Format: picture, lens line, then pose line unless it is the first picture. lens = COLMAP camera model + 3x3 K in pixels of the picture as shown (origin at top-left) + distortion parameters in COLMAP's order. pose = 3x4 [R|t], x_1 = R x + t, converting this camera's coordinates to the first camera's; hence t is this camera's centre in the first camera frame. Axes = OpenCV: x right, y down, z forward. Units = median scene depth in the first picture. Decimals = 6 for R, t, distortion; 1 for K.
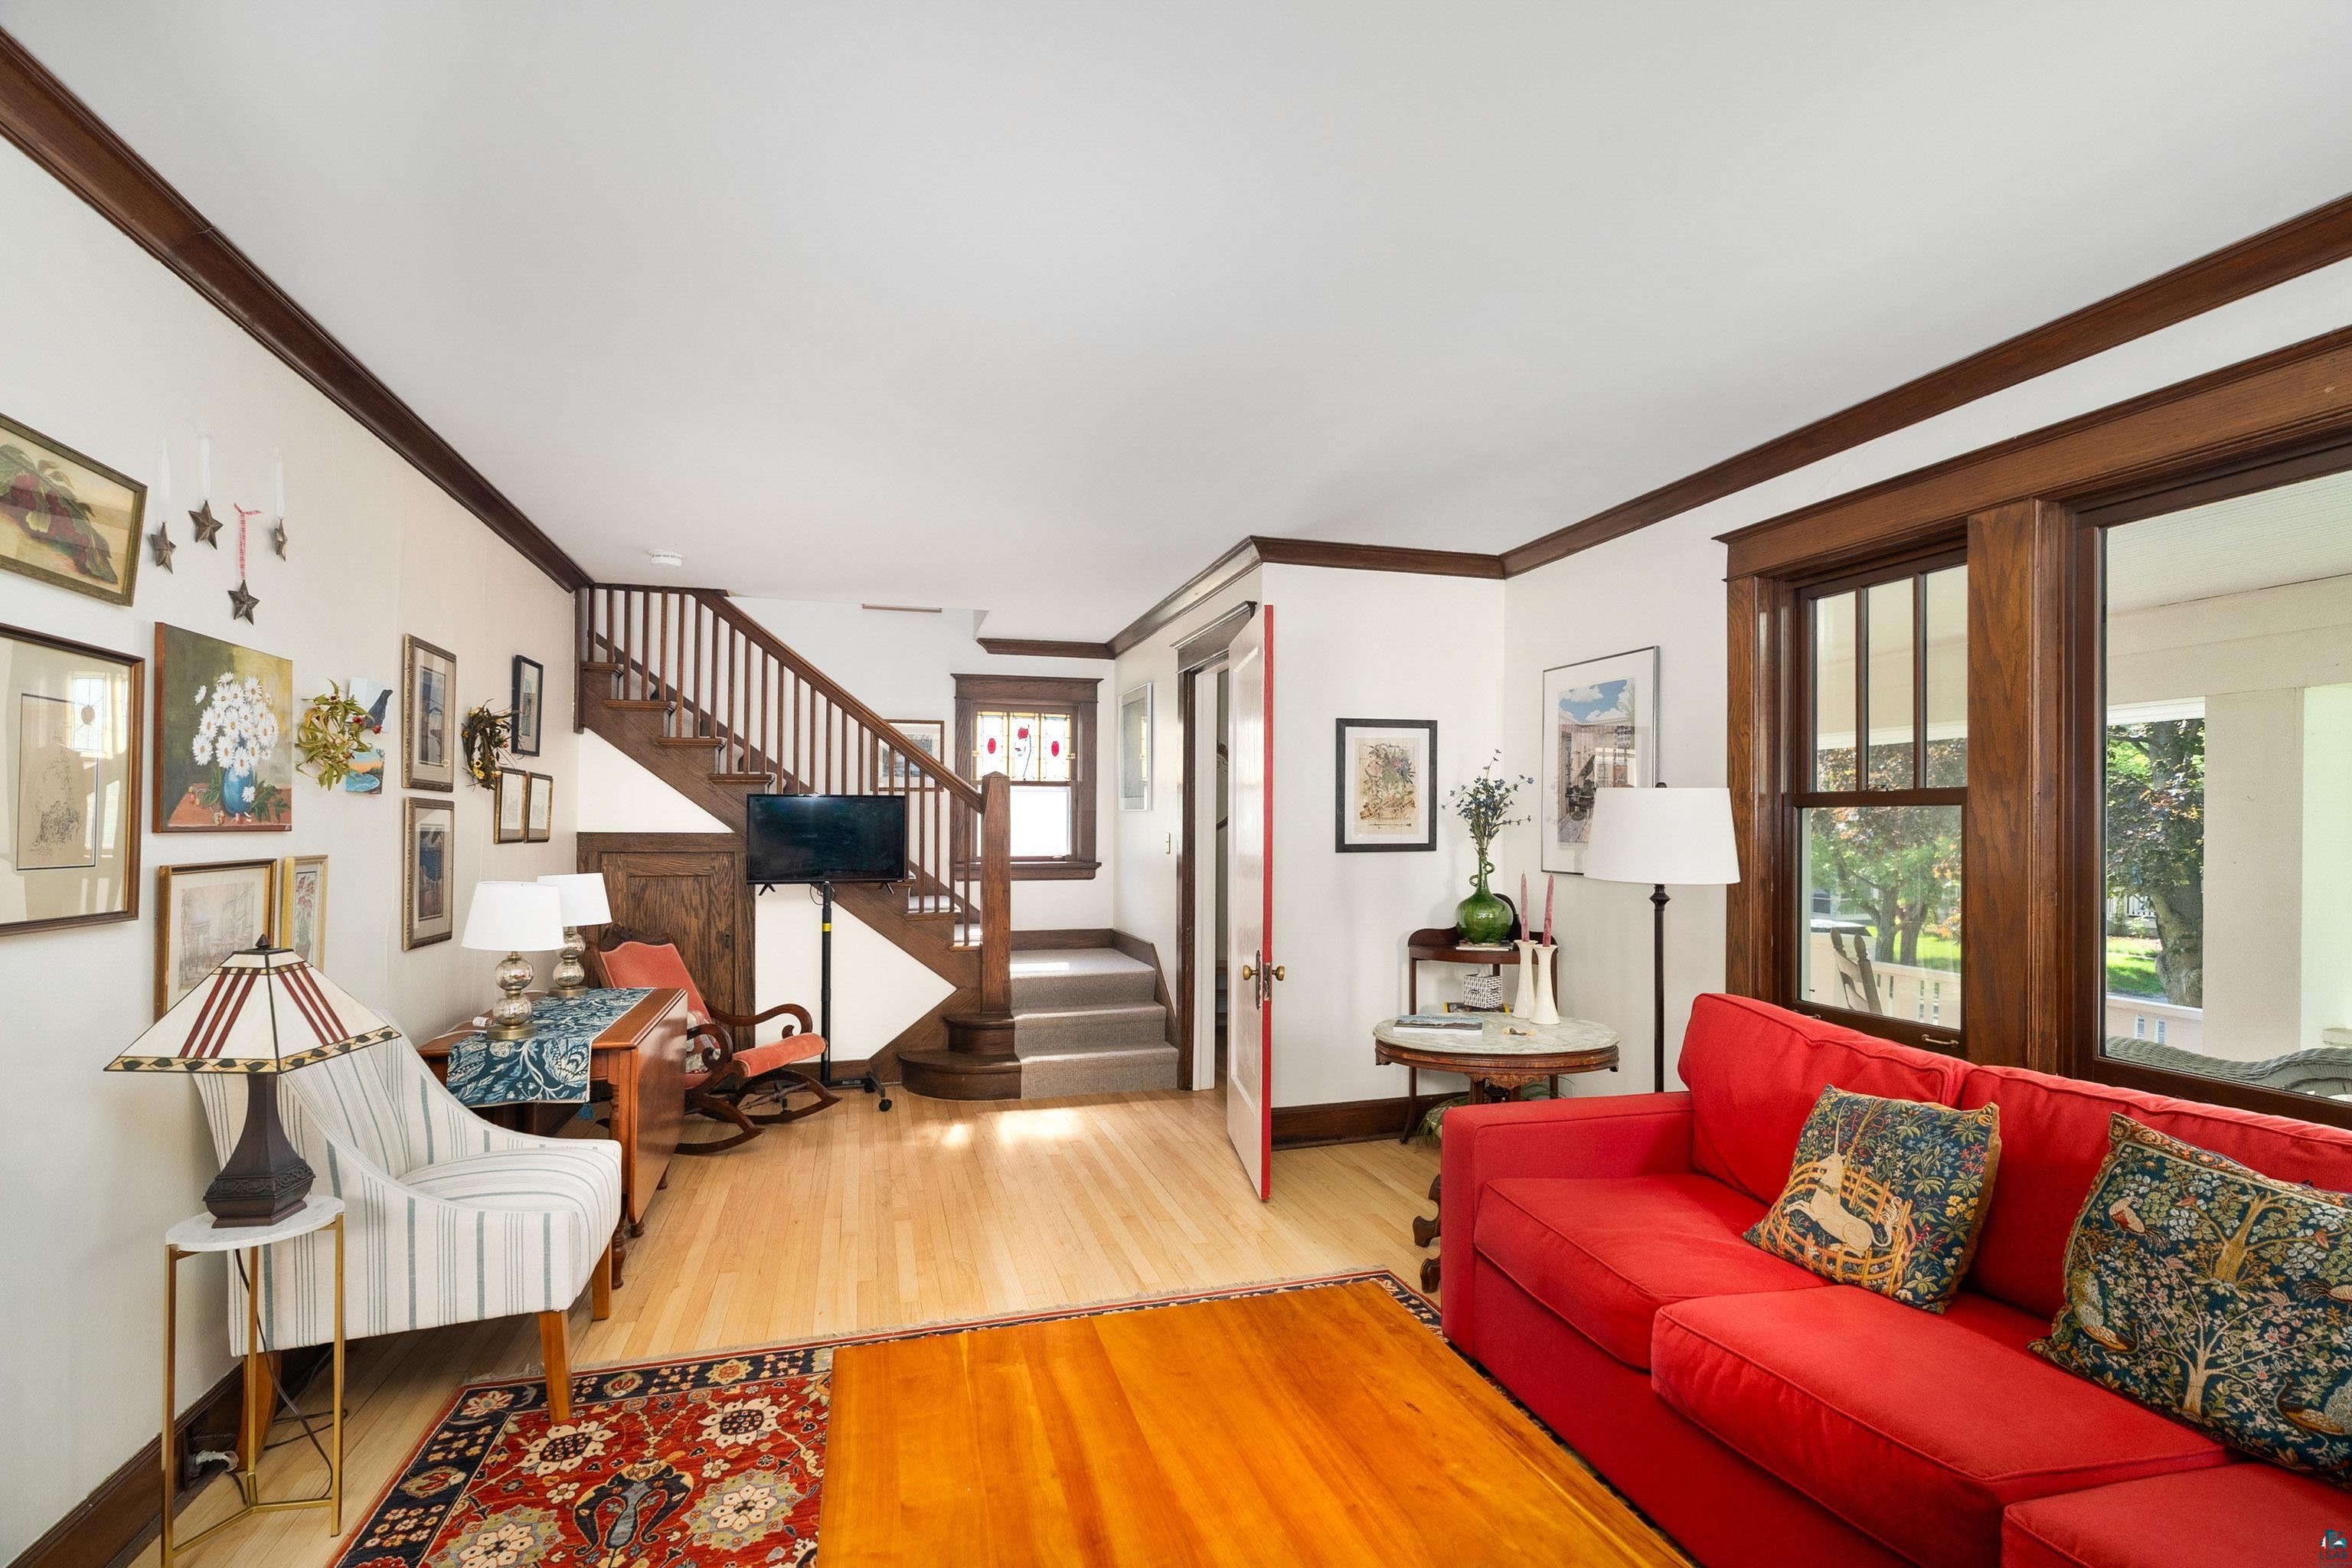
lens RADIAL K [[1077.8, 0, 1186.8], [0, 1077.8, 822.7], [0, 0, 1]] dist [-0.014410, 0.004955]
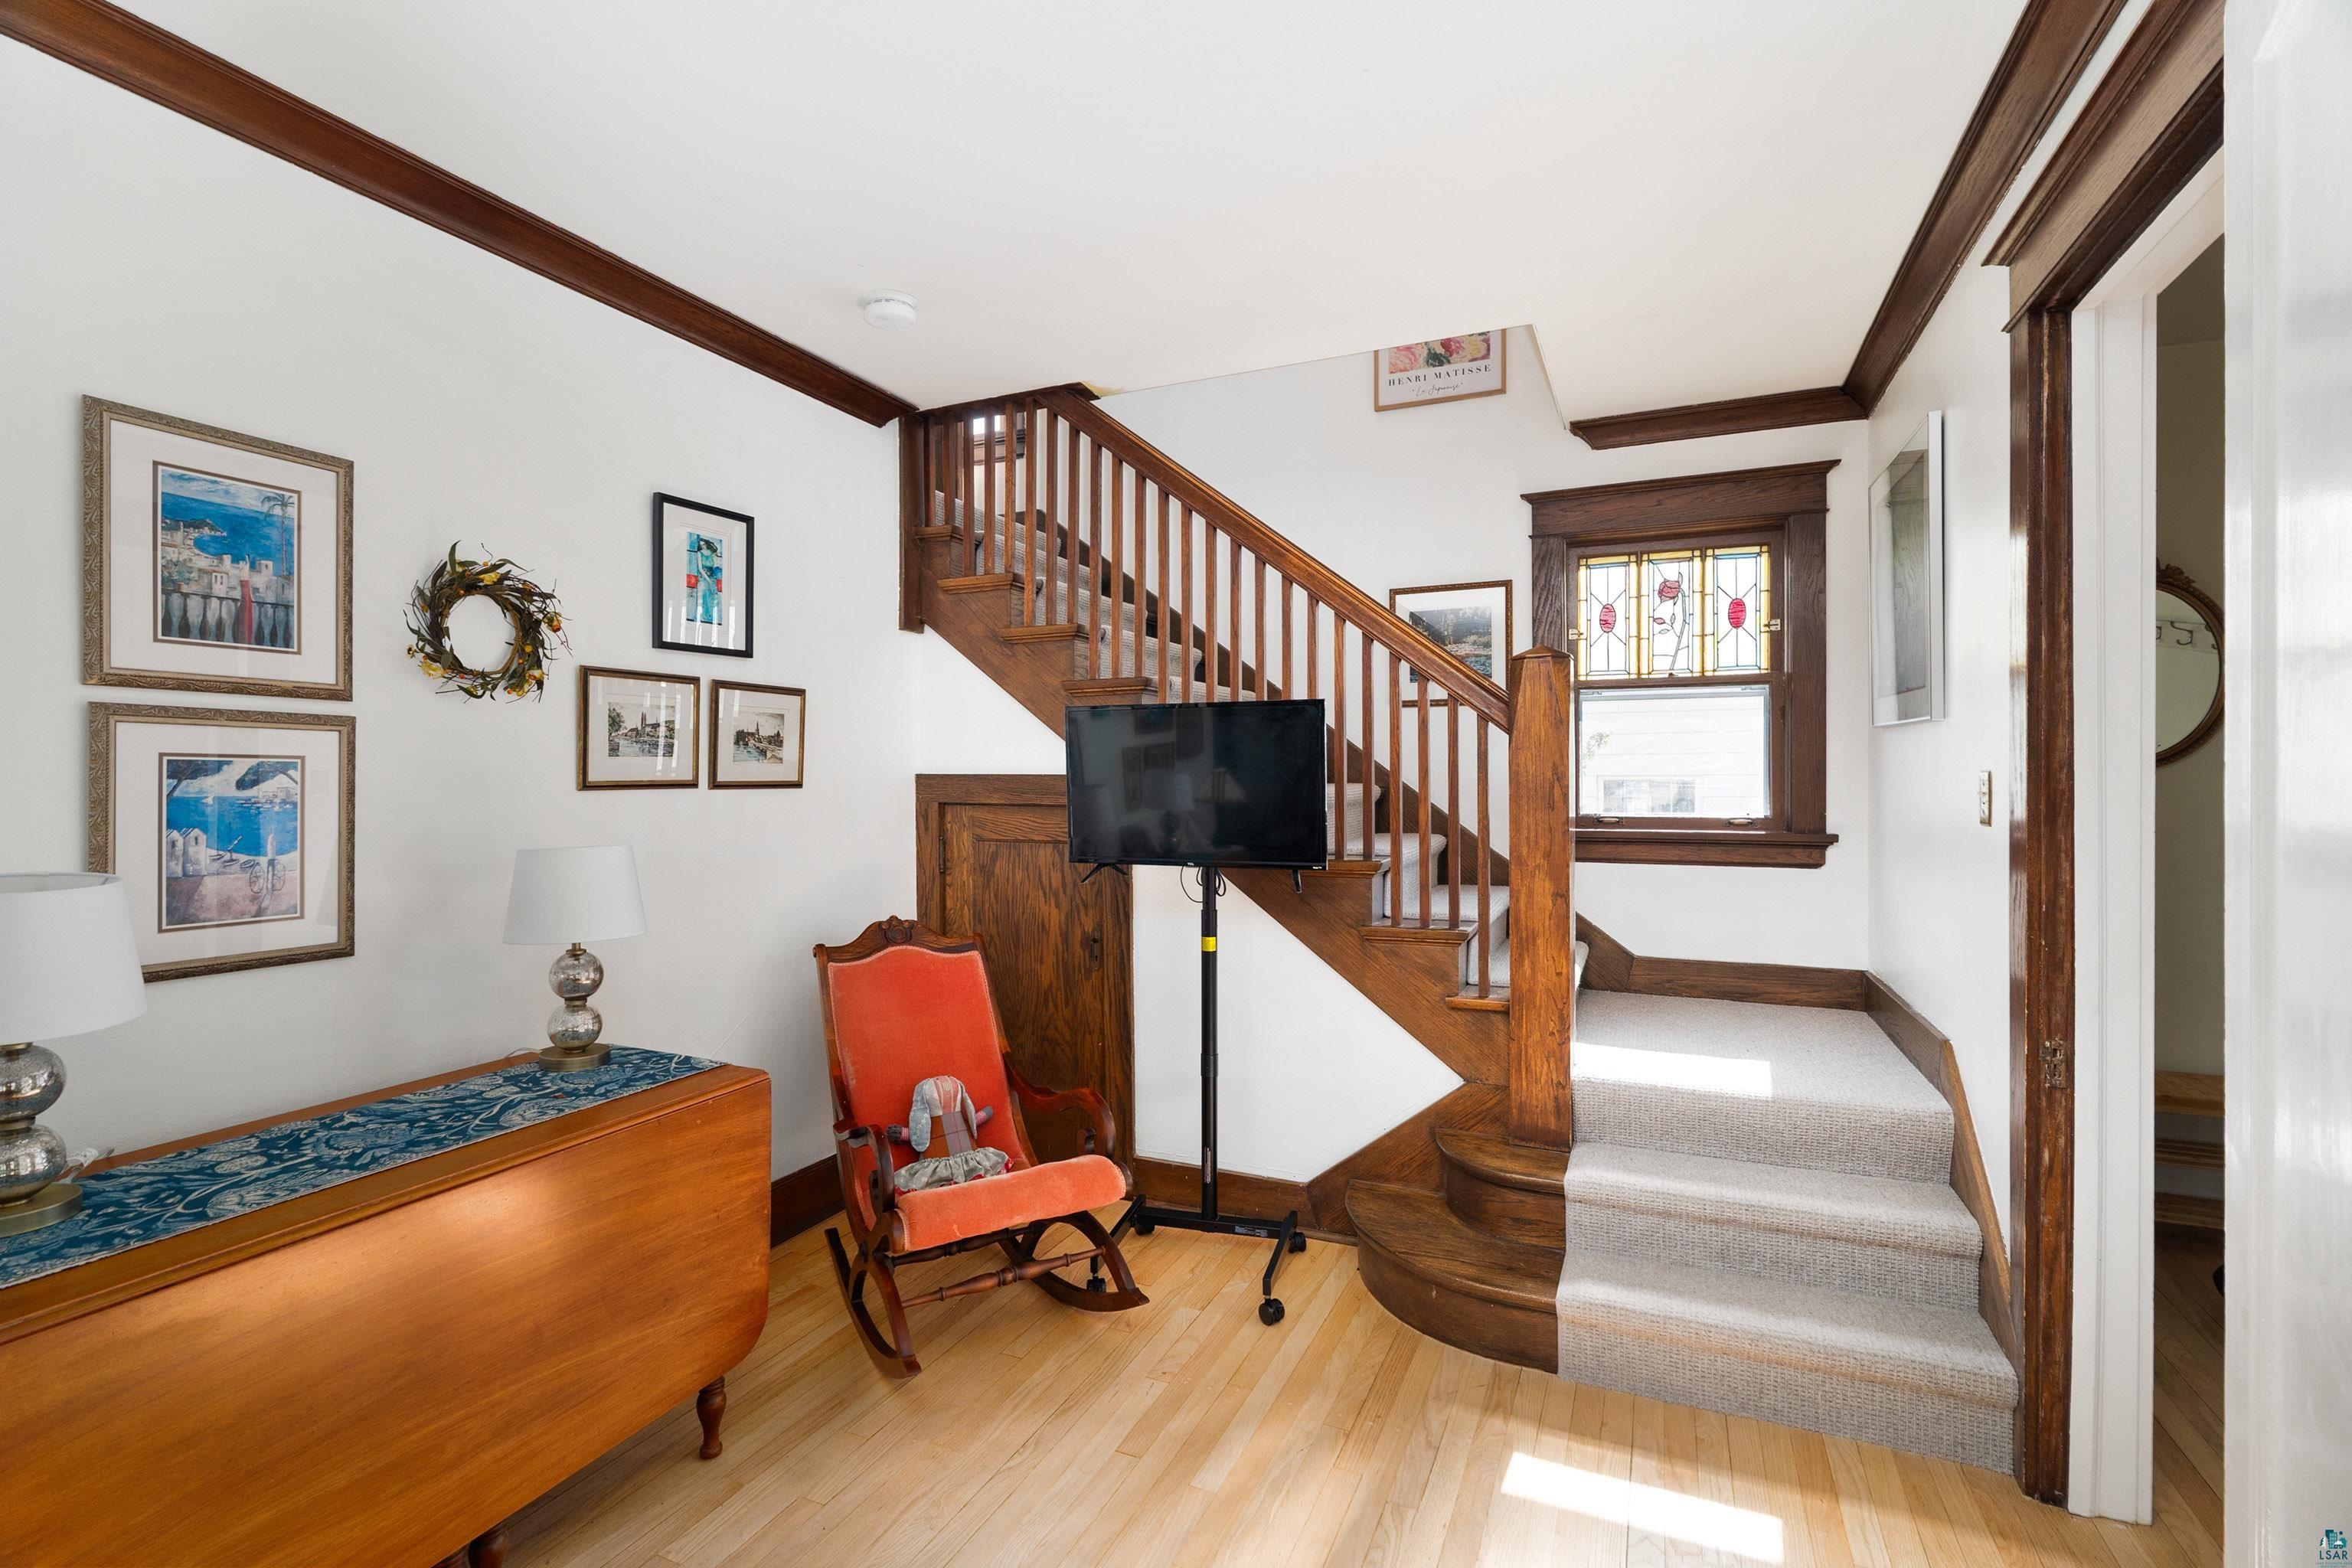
lens RADIAL K [[1077.8, 0, 1146.5], [0, 1077.8, 771.9], [0, 0, 1]] dist [-0.014410, 0.004955]
pose [[0.748898, -0.001659, -0.662683, 0.010681], [0.006888, 0.999962, 0.005281, 0.004072], [0.662650, -0.008520, 0.748881, 0.518972]]
